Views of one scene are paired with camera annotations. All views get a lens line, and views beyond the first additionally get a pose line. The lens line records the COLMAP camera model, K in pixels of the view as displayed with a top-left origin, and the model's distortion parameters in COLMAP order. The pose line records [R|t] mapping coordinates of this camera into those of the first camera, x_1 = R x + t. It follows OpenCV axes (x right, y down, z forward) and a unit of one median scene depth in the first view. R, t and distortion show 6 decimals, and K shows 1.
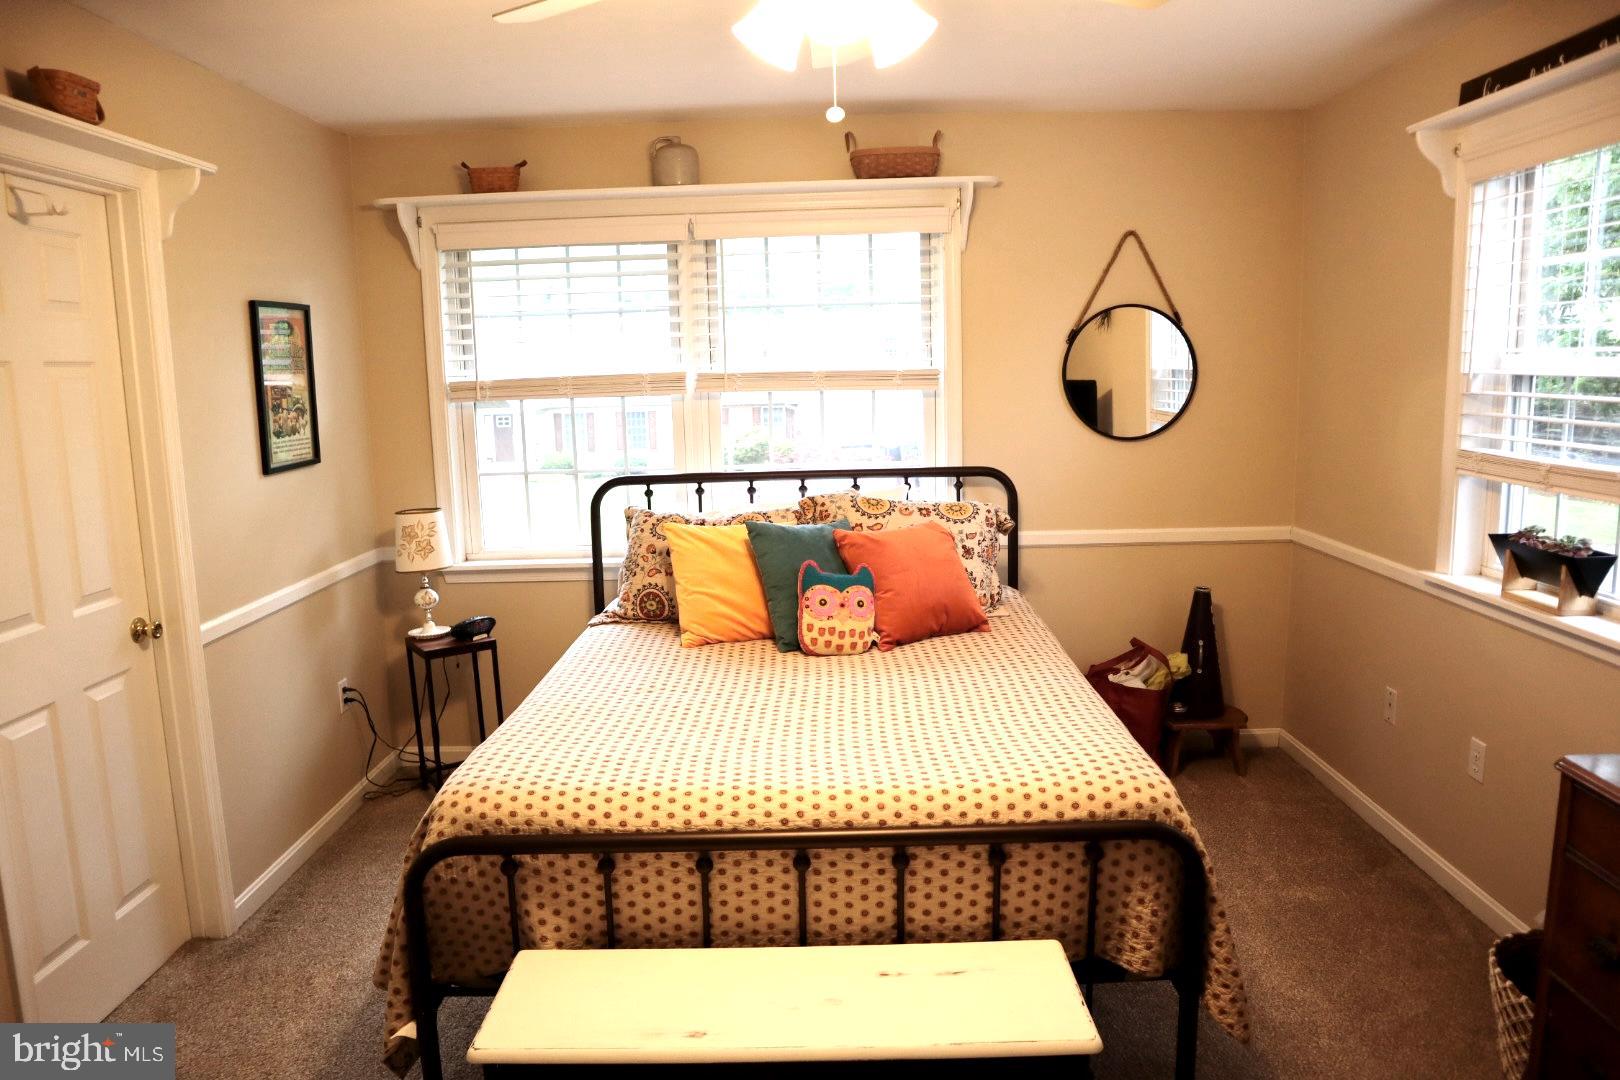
lens RADIAL K [[1120.7, 0, 805.7], [0, 1120.7, 547.0], [0, 0, 1]] dist [-0.126549, 0.082821]
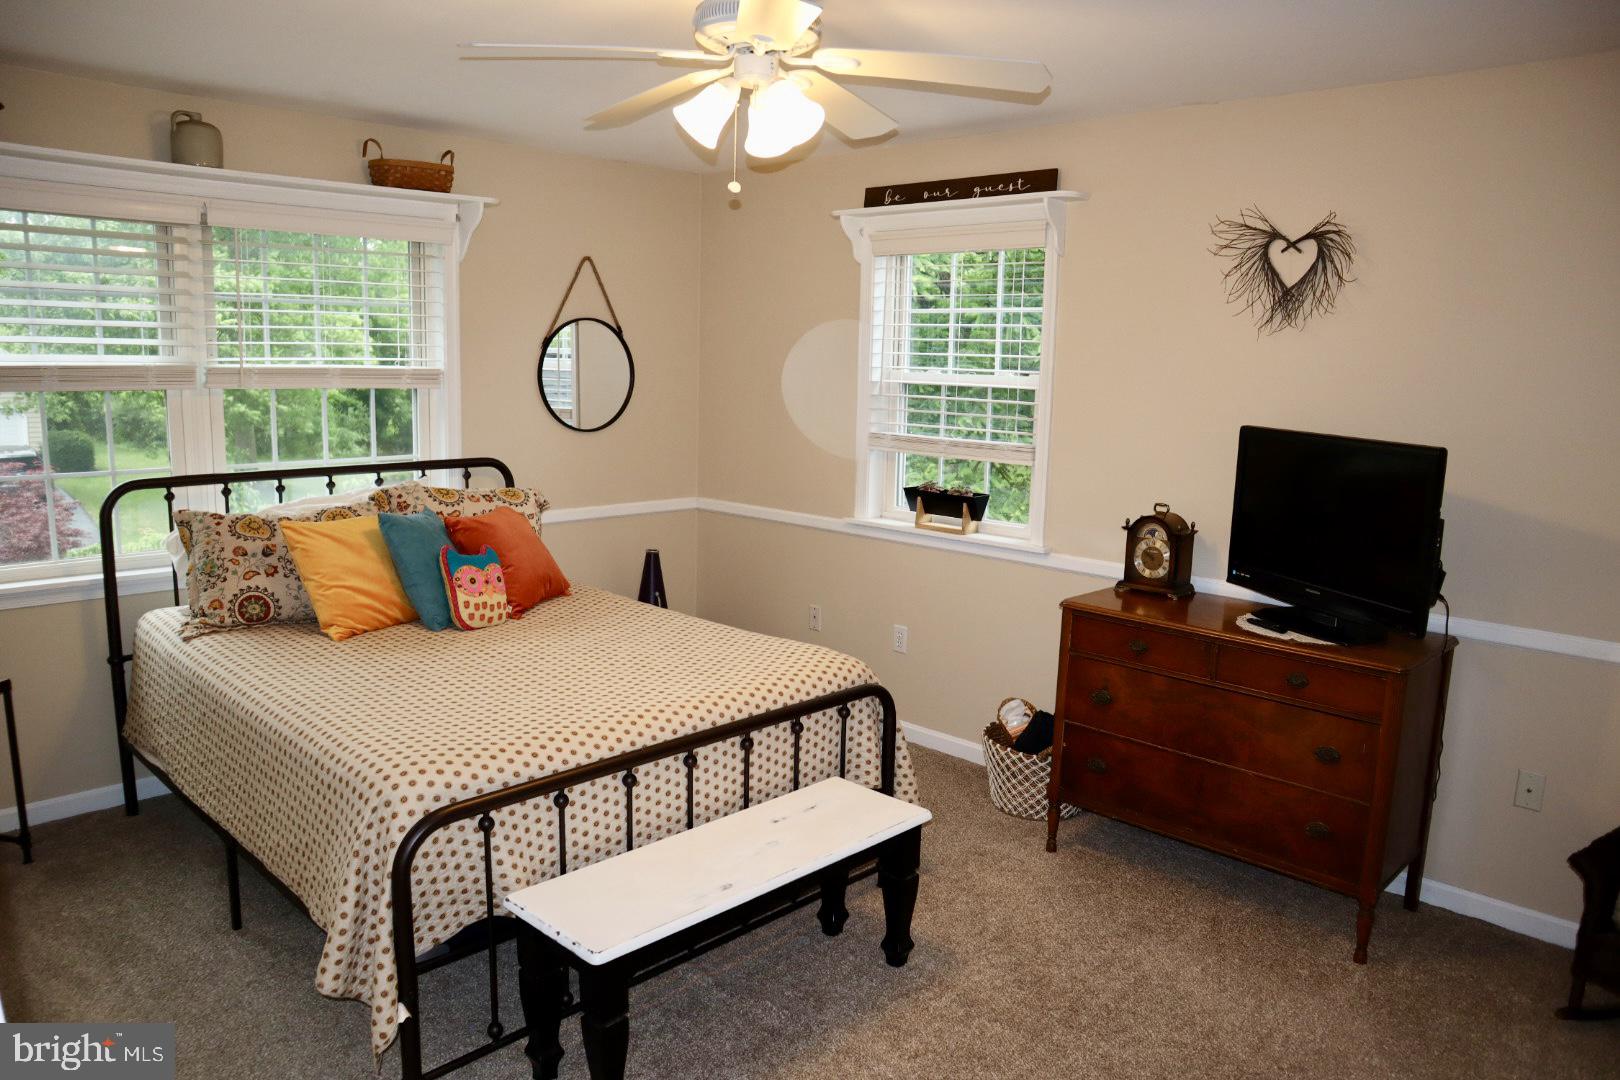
lens RADIAL K [[1120.7, 0, 805.7], [0, 1120.7, 547.0], [0, 0, 1]] dist [-0.126549, 0.082821]
pose [[0.687180, -0.080192, 0.722048, -0.524025], [0.078943, 0.996246, 0.035514, 0.003503], [-0.722186, 0.032596, 0.690931, 0.010388]]
